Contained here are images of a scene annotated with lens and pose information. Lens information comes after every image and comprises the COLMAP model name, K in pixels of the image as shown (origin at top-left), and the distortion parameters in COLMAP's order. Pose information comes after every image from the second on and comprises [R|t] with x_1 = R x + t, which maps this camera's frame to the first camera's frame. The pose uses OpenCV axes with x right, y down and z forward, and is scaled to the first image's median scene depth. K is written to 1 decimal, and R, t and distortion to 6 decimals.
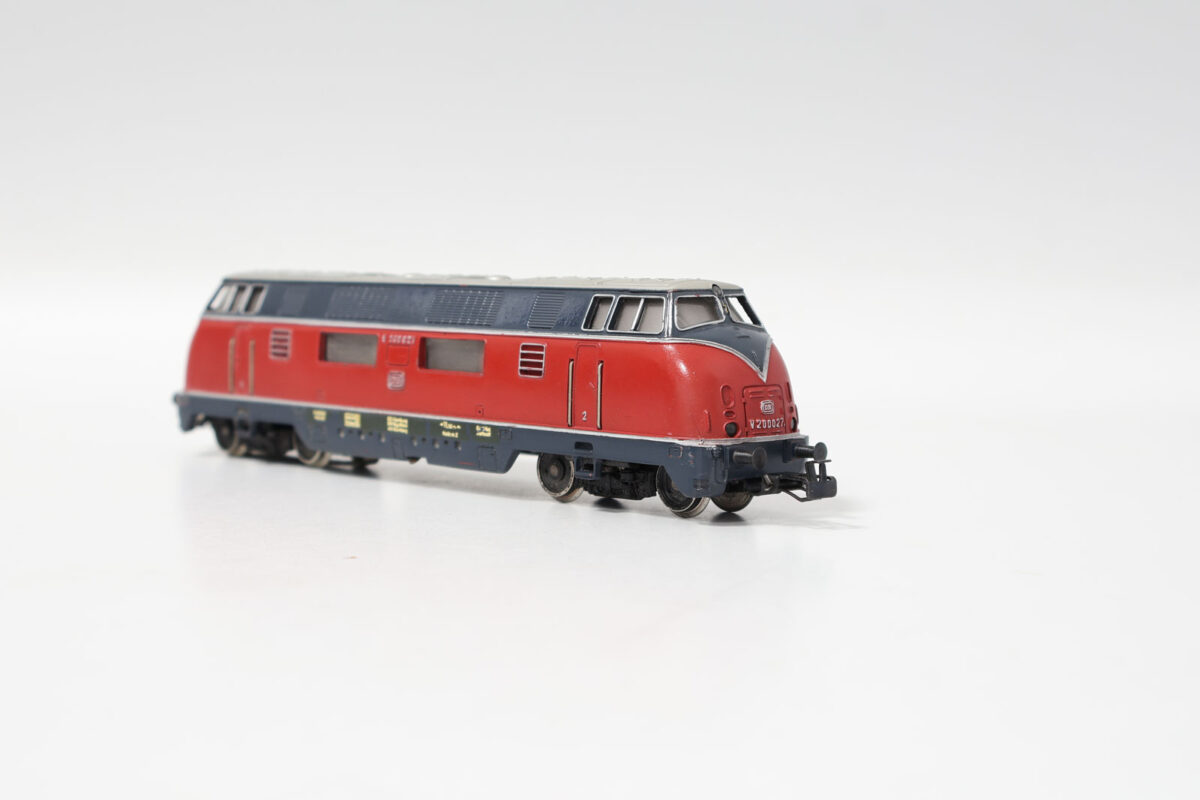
lens RADIAL K [[1922.5, 0, 609.7], [0, 1922.5, 402.8], [0, 0, 1]] dist [-0.013687, 0.000000]
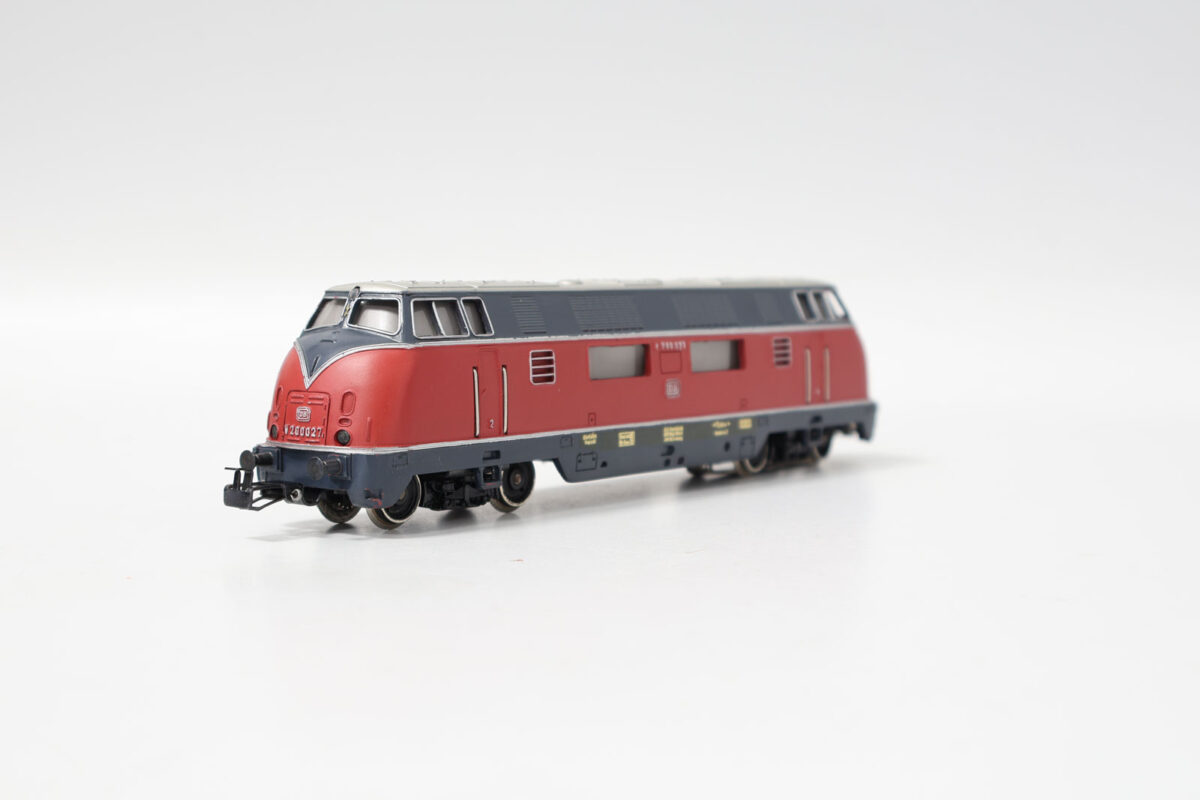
lens RADIAL K [[1922.5, 0, 602.1], [0, 1922.5, 397.7], [0, 0, 1]] dist [-0.013687, 0.000000]
pose [[-0.092958, -0.074991, 0.992842, -1.065720], [0.074567, 0.993835, 0.082047, -0.088742], [-0.992874, 0.081660, -0.086793, 1.111249]]
